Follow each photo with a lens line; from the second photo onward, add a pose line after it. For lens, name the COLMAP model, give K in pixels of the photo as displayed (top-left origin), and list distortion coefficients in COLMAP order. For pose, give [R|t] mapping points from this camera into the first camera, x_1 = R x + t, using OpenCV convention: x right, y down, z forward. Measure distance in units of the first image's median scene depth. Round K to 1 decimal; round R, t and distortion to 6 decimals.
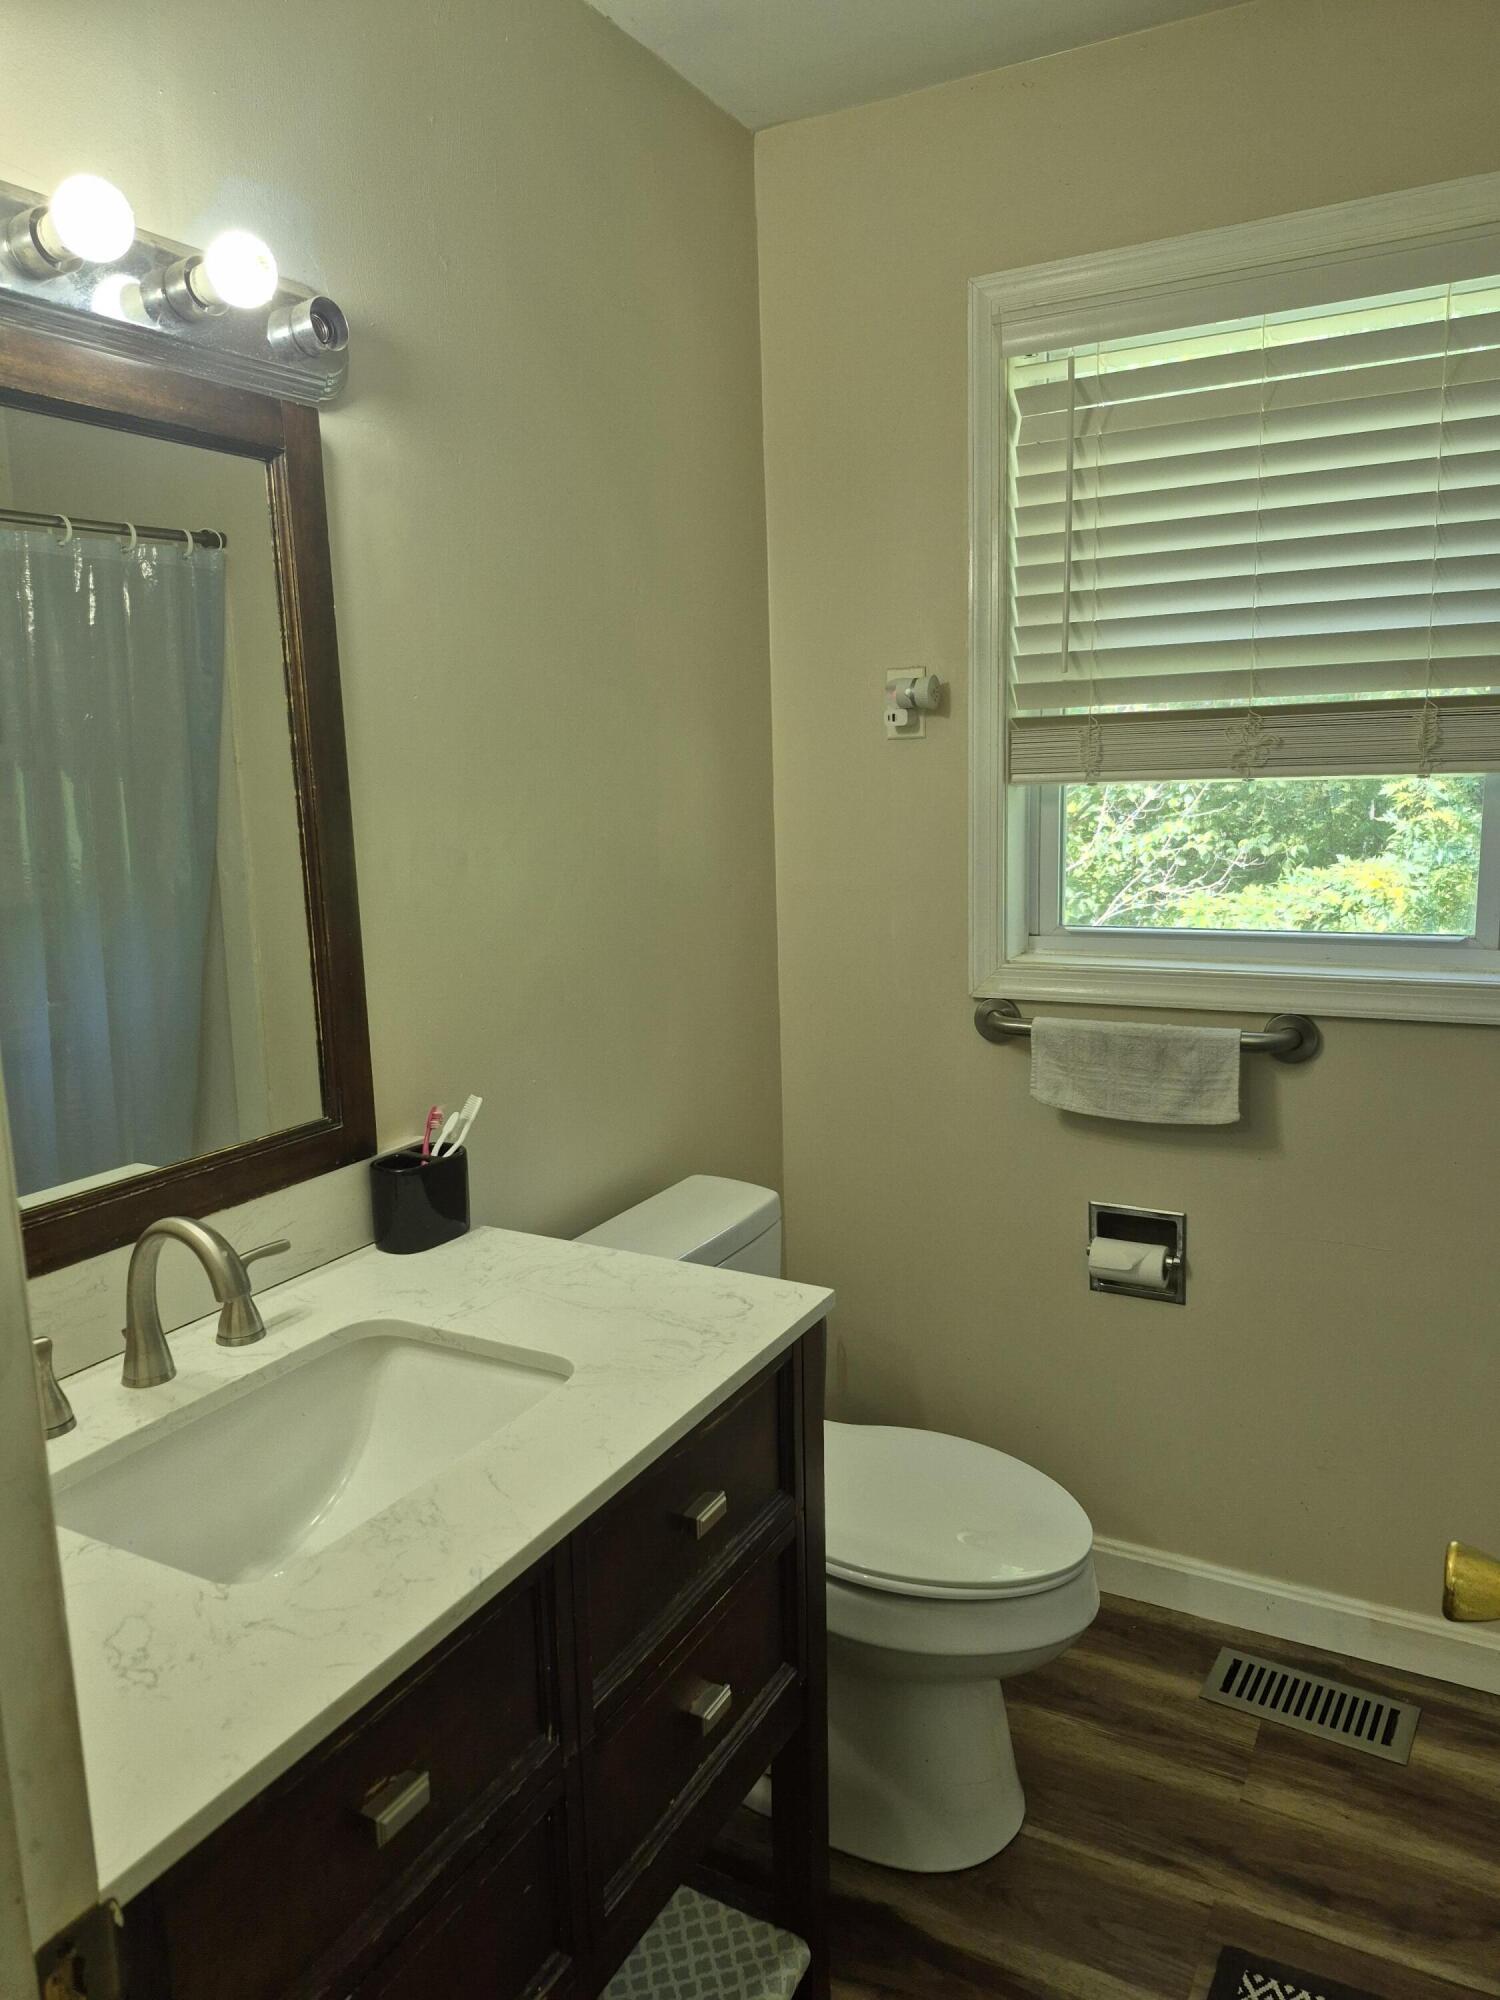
lens RADIAL K [[1410.9, 0, 752.9], [0, 1410.9, 1000.8], [0, 0, 1]] dist [0.033107, -0.037246]
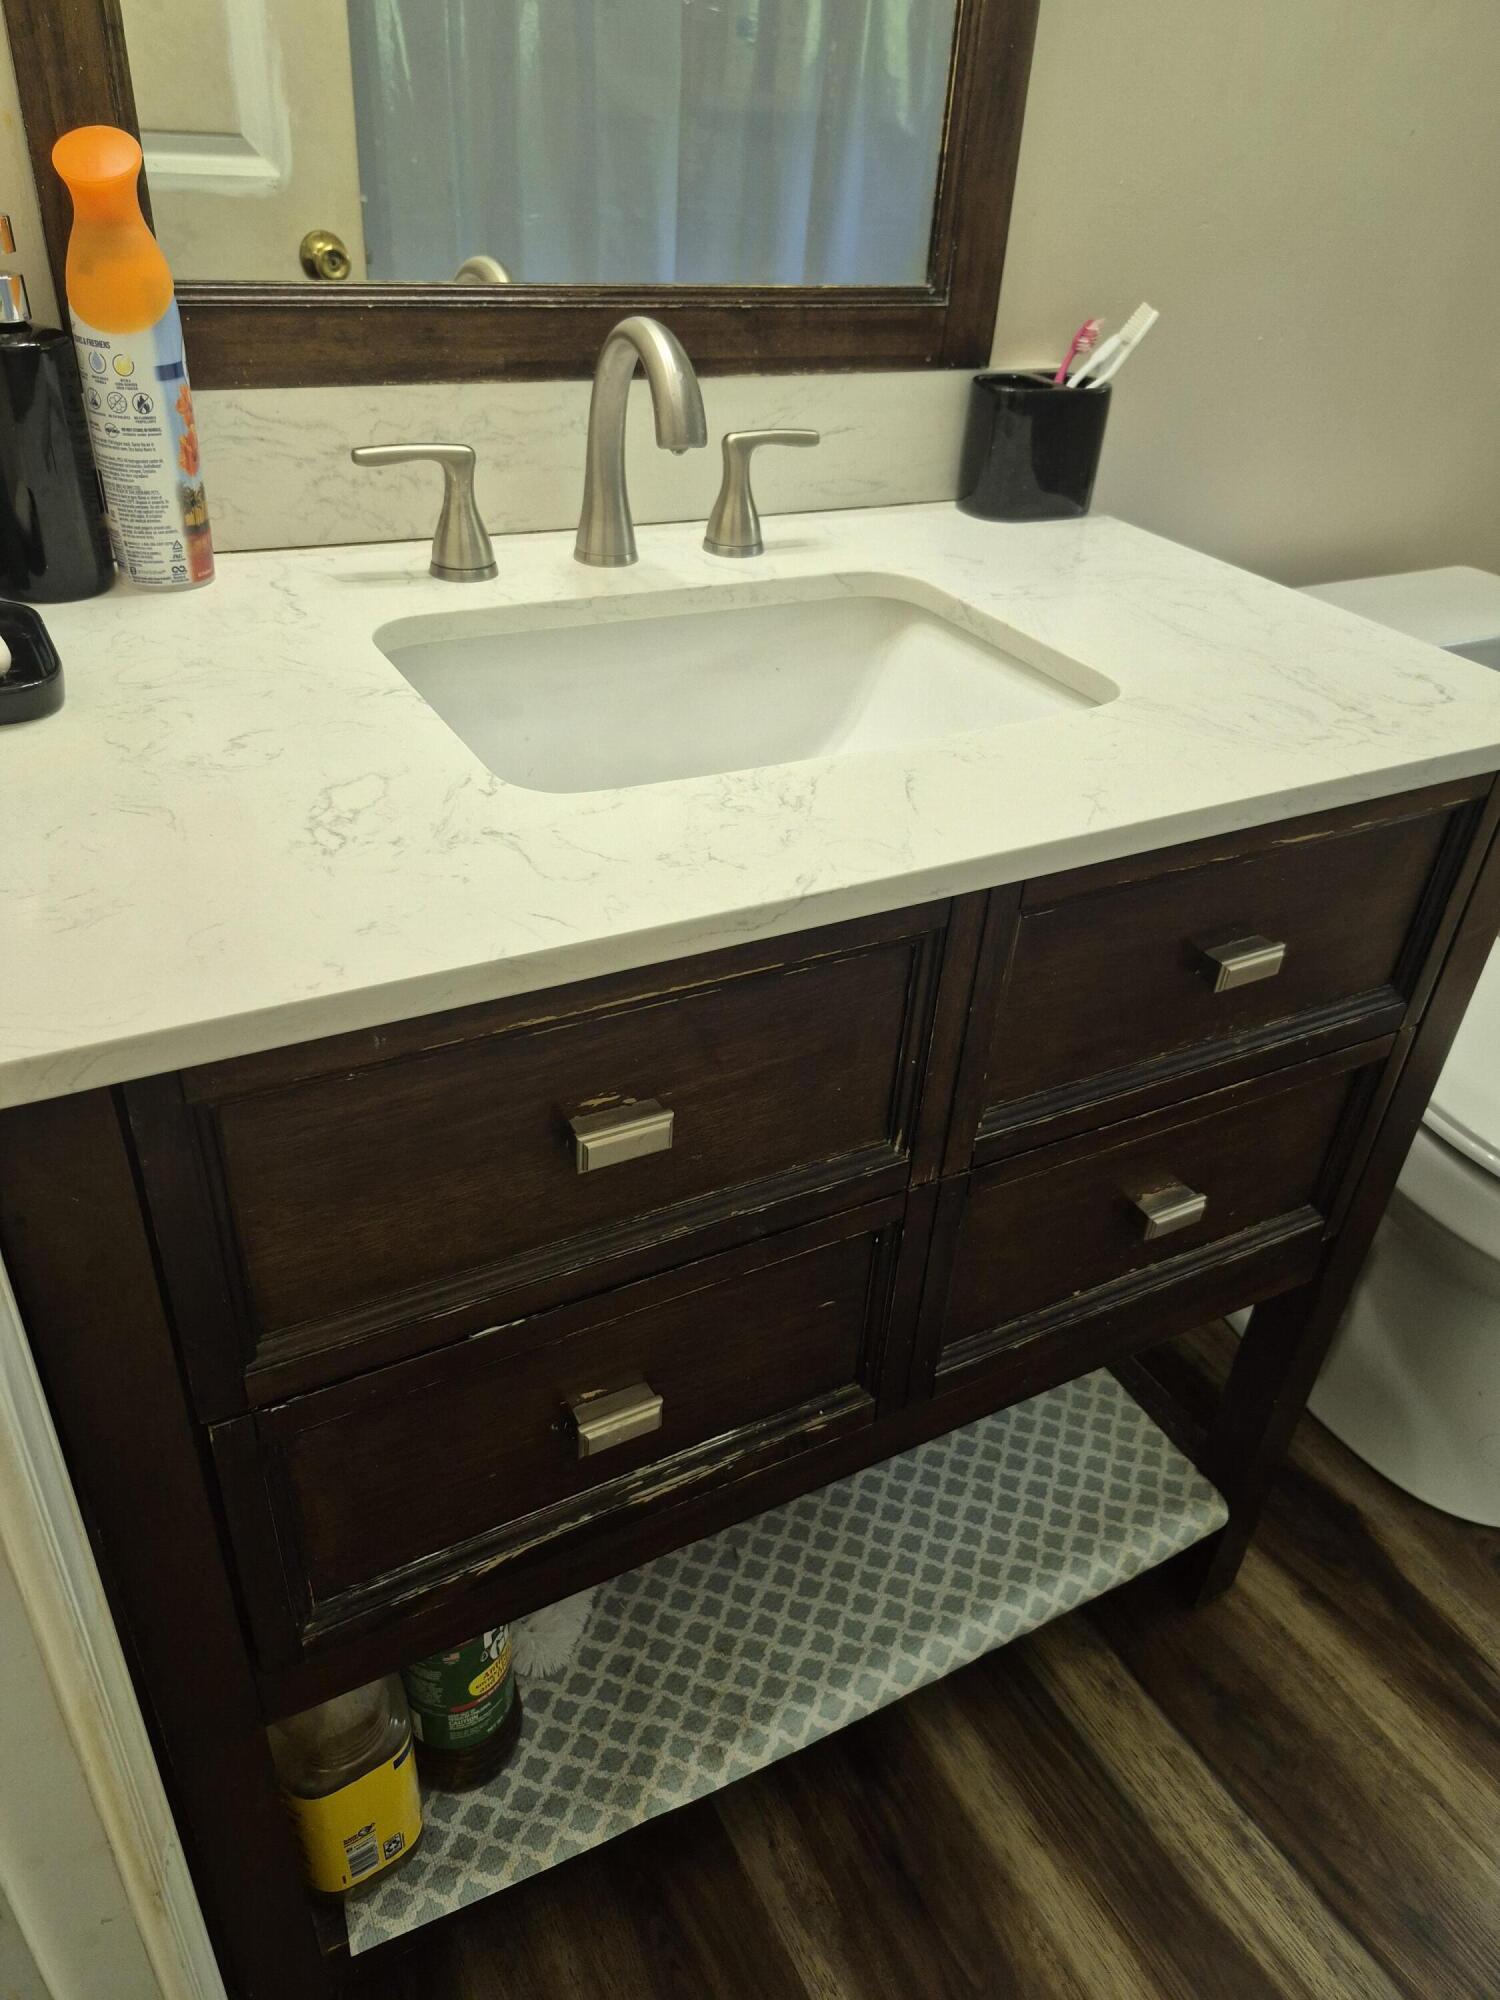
lens RADIAL K [[1410.9, 0, 759.8], [0, 1410.9, 997.2], [0, 0, 1]] dist [0.033107, -0.037246]
pose [[0.835696, 0.358201, -0.416298, 0.052055], [-0.176446, 0.892952, 0.414129, 0.130982], [0.520076, -0.272631, 0.809440, 0.317331]]
